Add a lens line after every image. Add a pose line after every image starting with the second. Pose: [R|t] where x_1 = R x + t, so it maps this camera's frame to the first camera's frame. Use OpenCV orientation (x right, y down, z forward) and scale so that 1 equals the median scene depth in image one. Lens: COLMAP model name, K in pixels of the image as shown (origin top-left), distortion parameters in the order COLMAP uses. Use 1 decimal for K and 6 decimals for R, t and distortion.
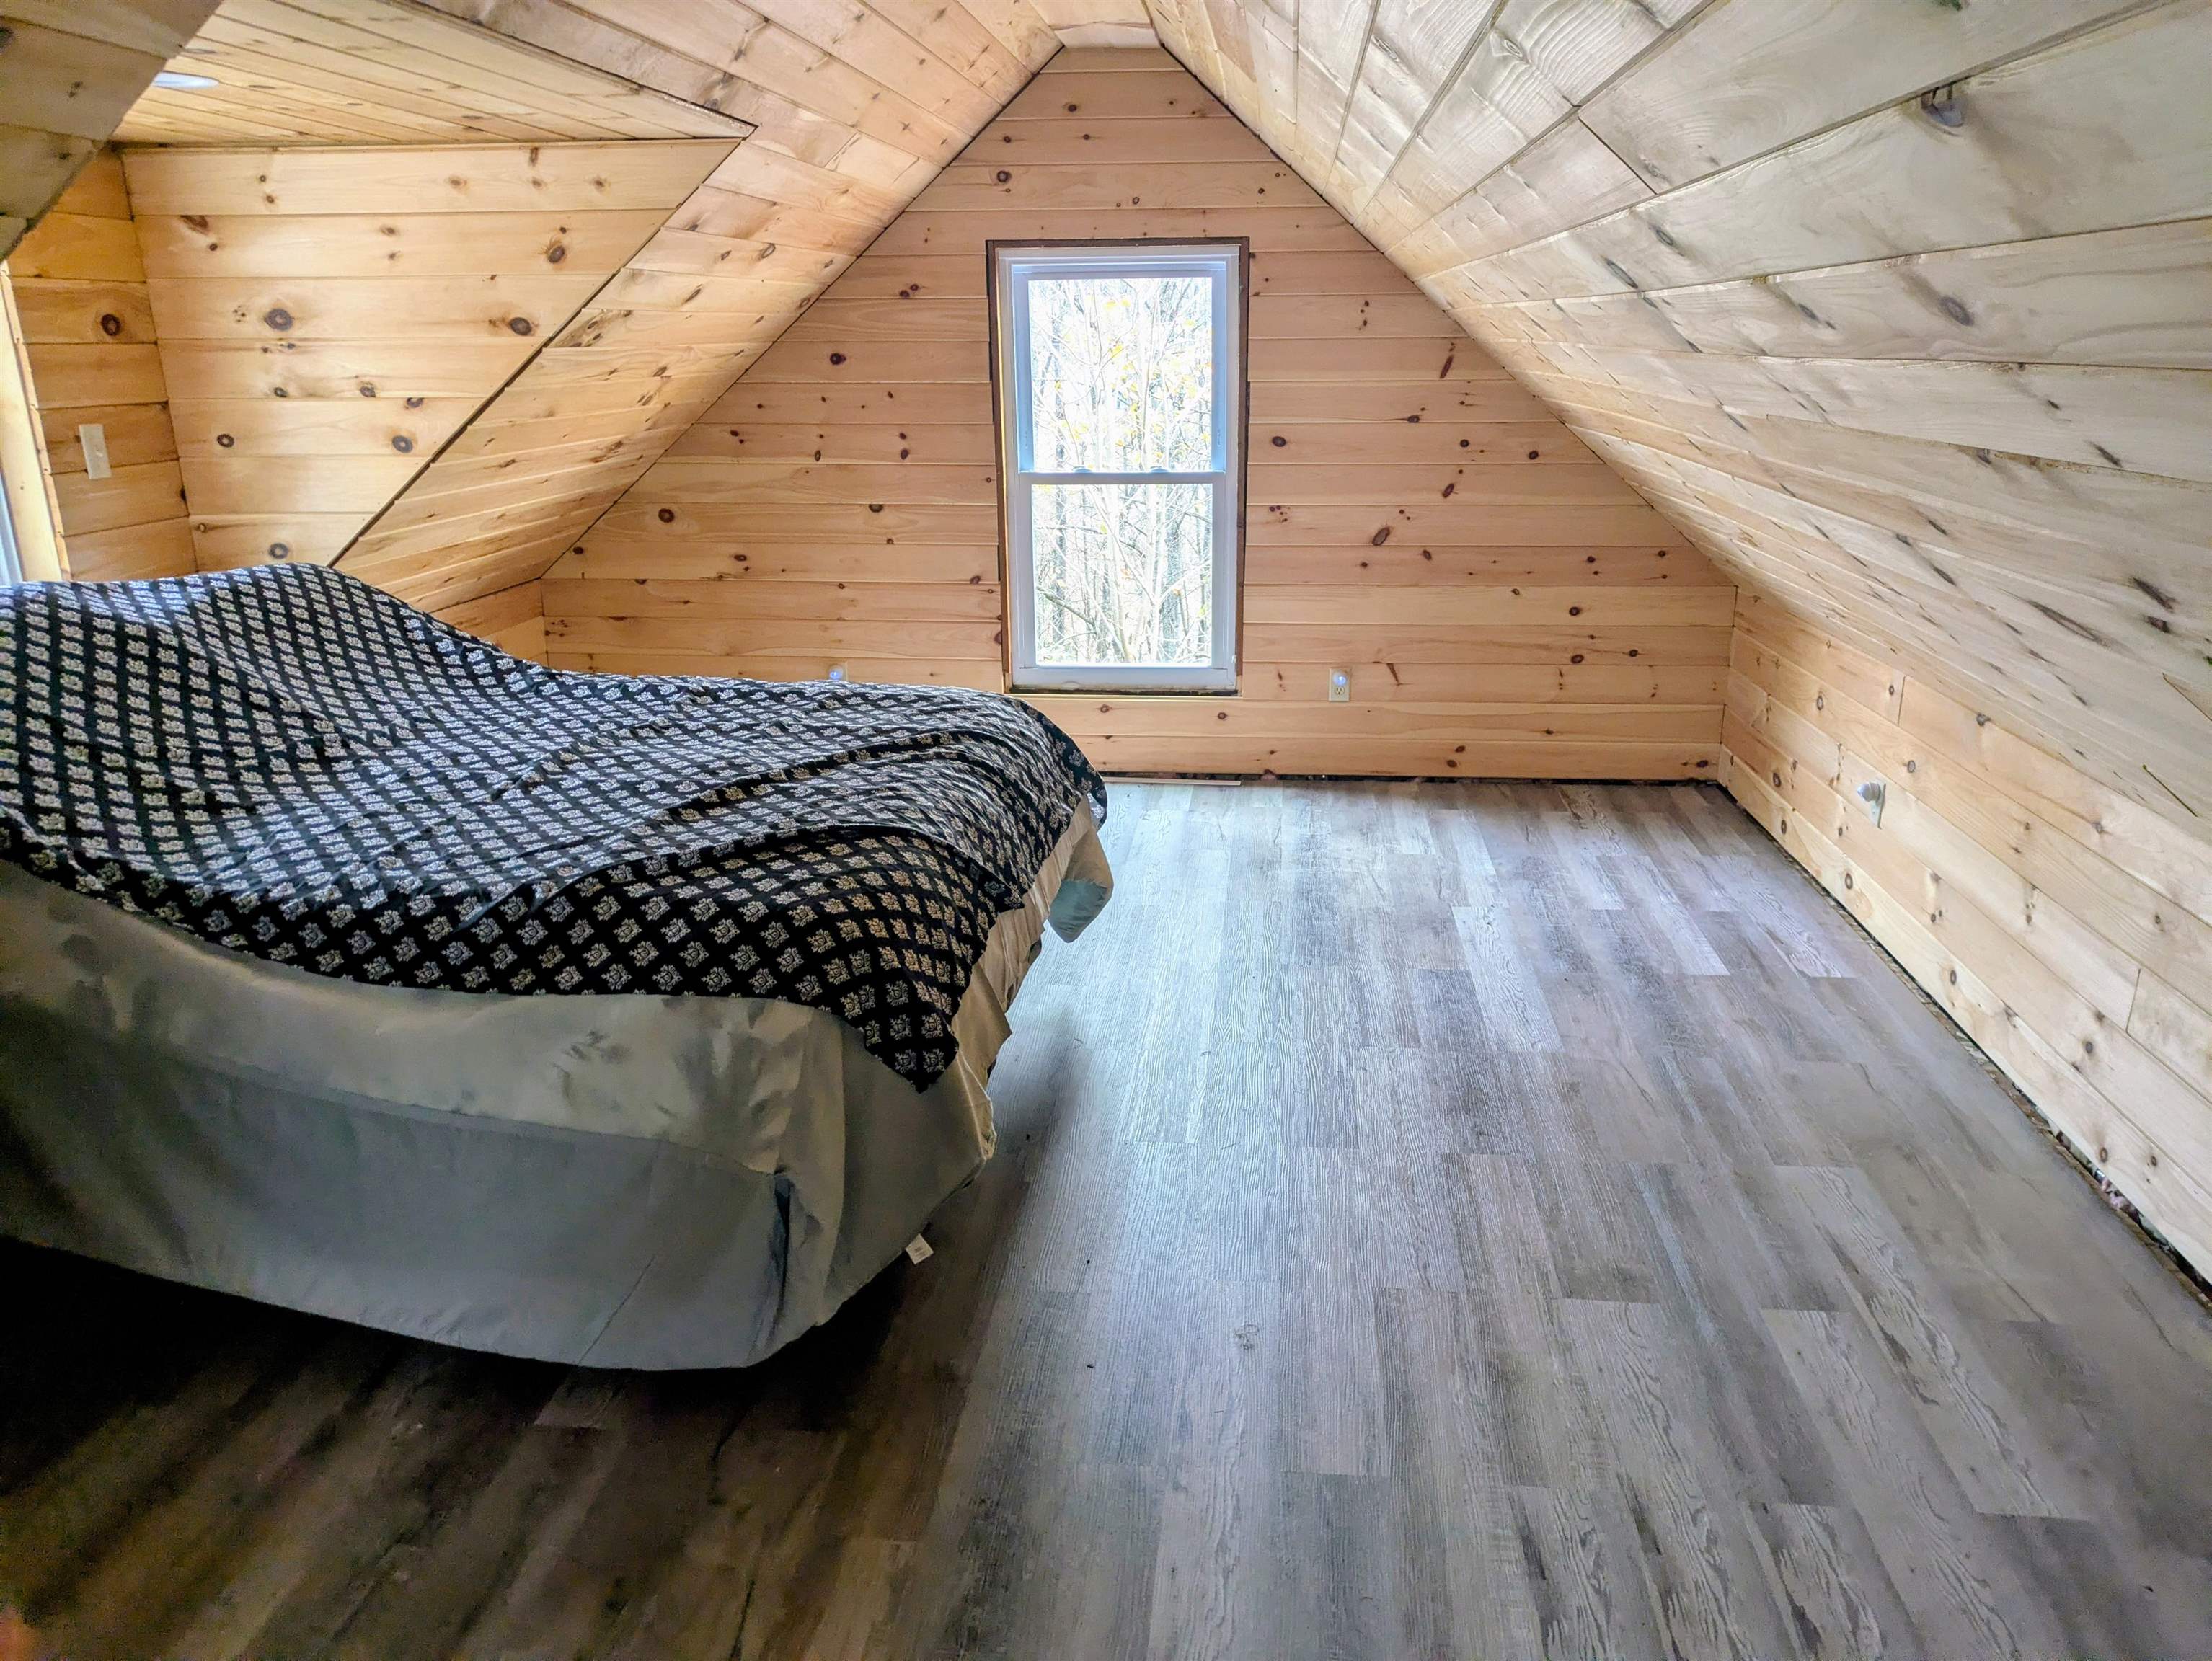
lens RADIAL K [[1655.8, 0, 1106.0], [0, 1655.8, 830.5], [0, 0, 1]] dist [-0.001279, 0.001221]
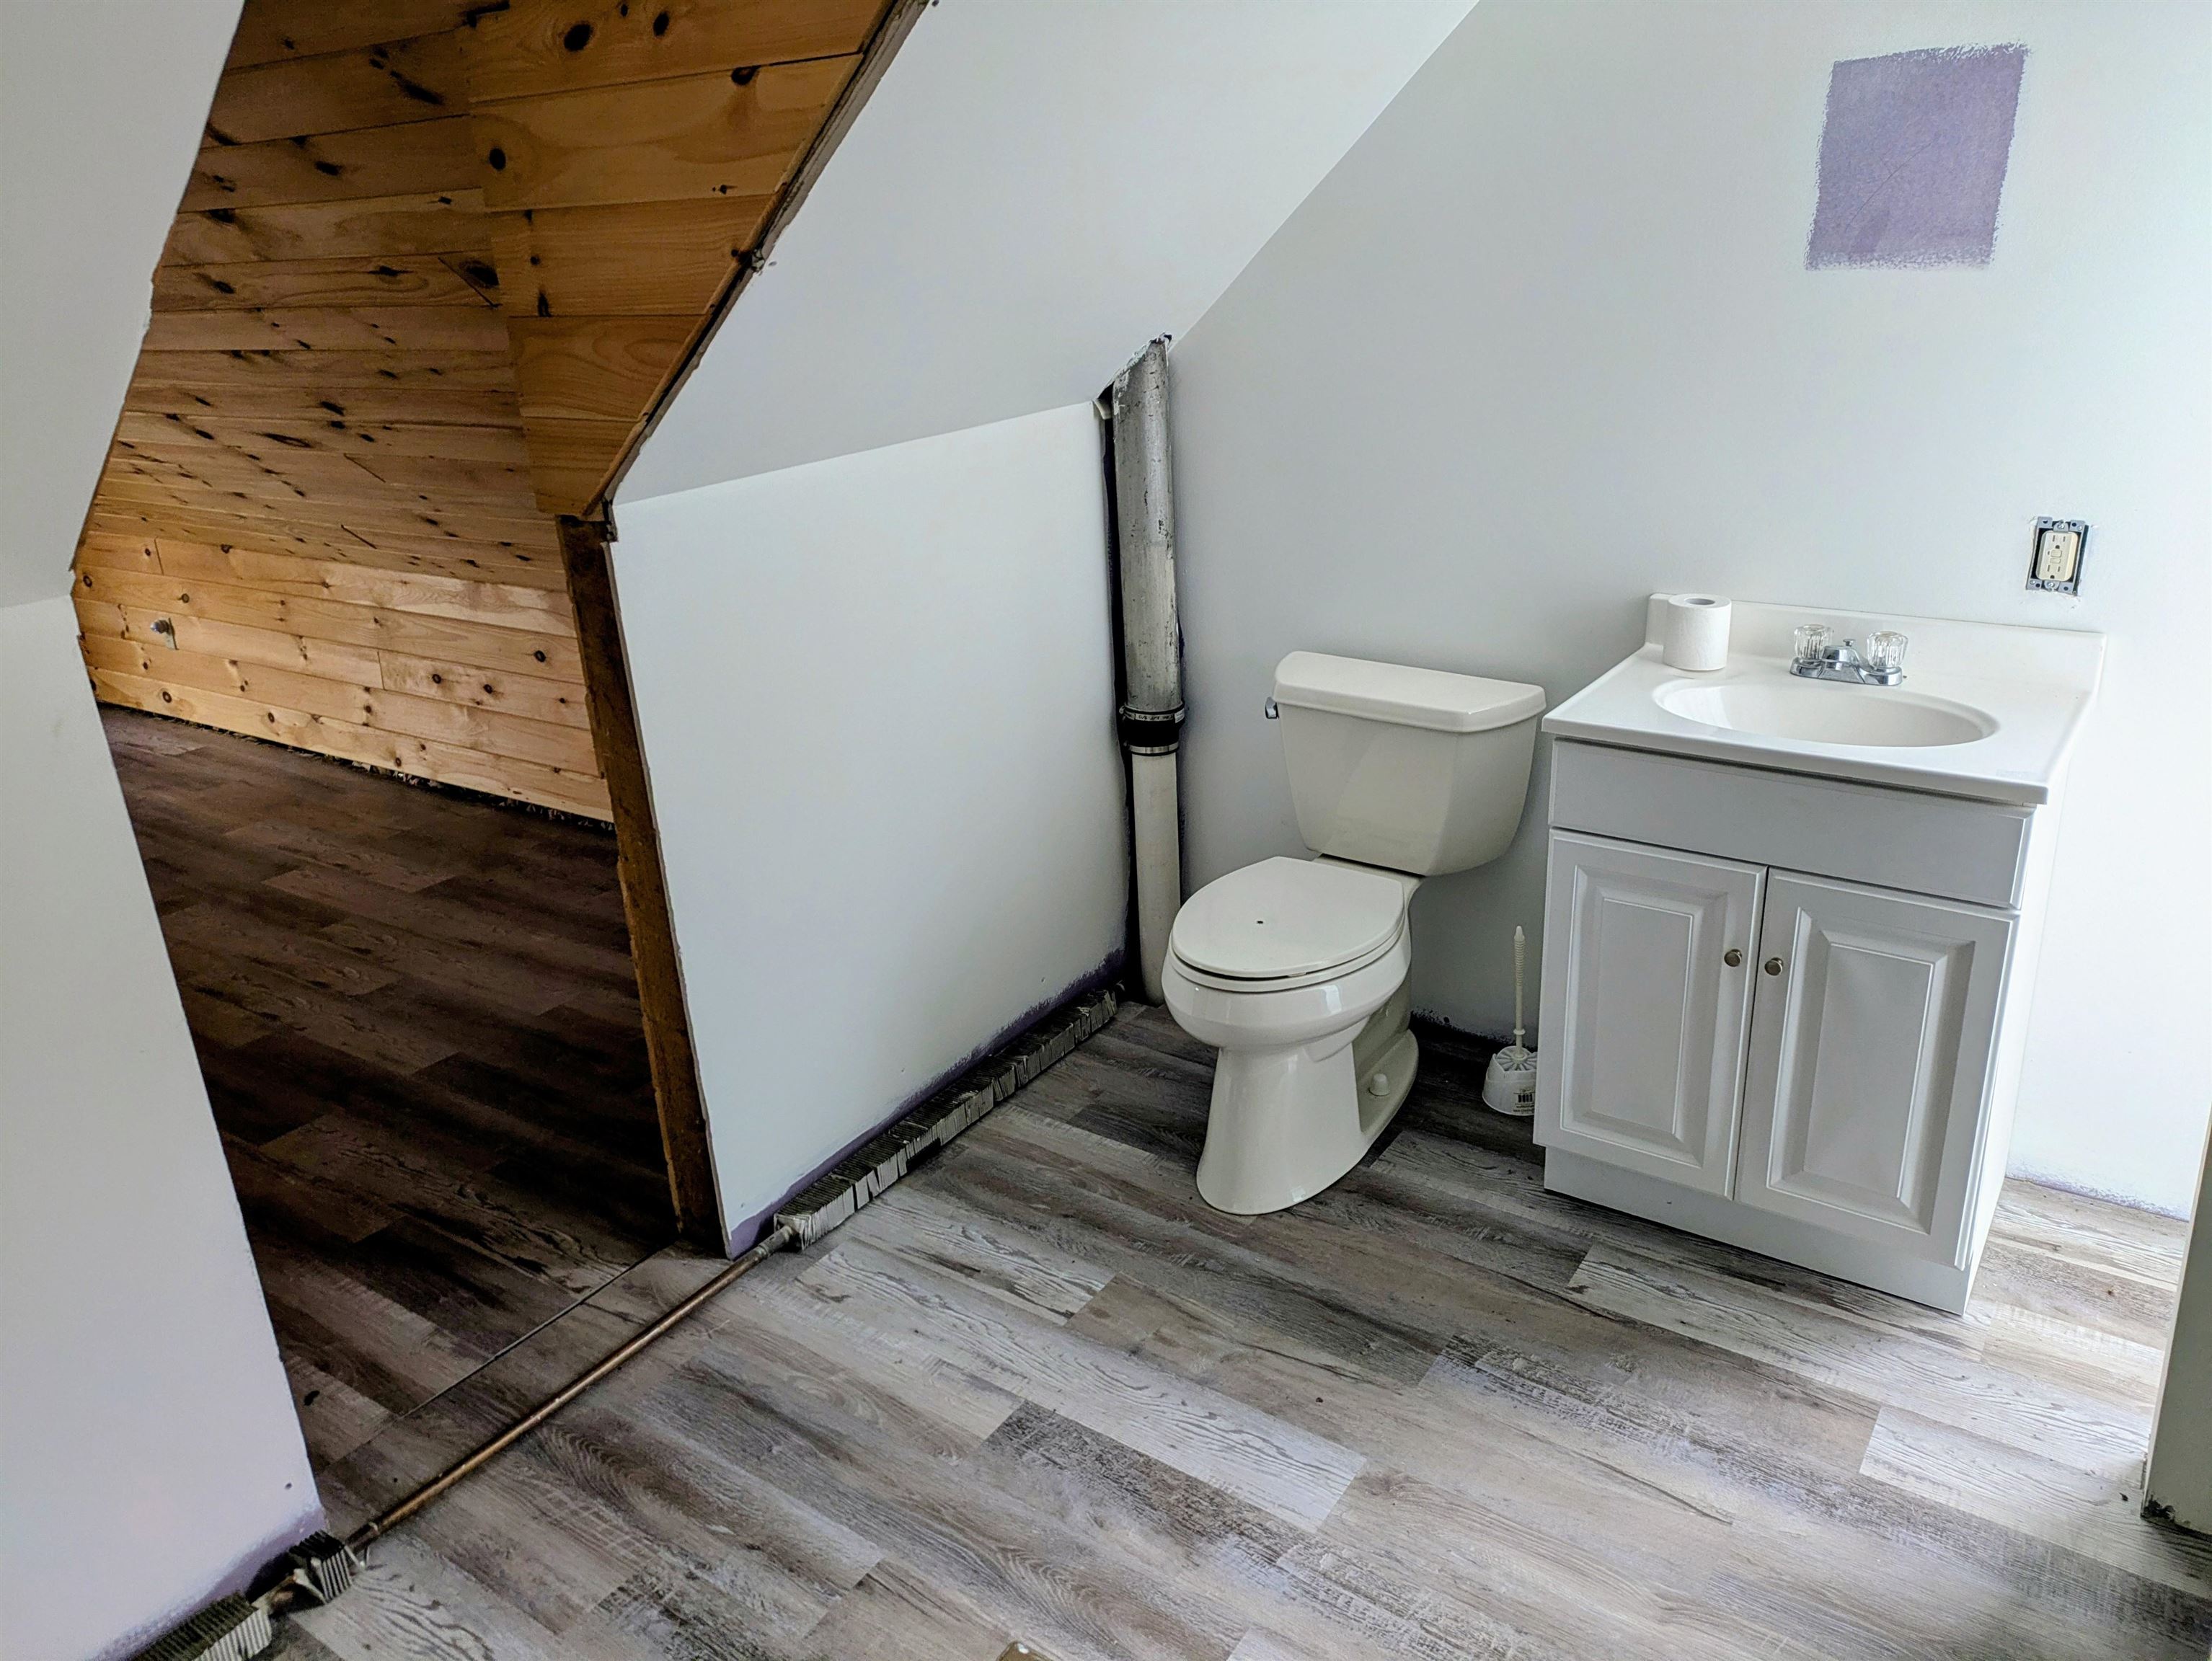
lens RADIAL K [[1655.8, 0, 1106.0], [0, 1655.8, 830.5], [0, 0, 1]] dist [-0.001279, 0.001221]
pose [[0.494009, -0.304470, 0.814404, -0.570802], [0.283004, 0.941981, 0.180498, 0.192782], [-0.822109, 0.141312, 0.551514, -0.684892]]
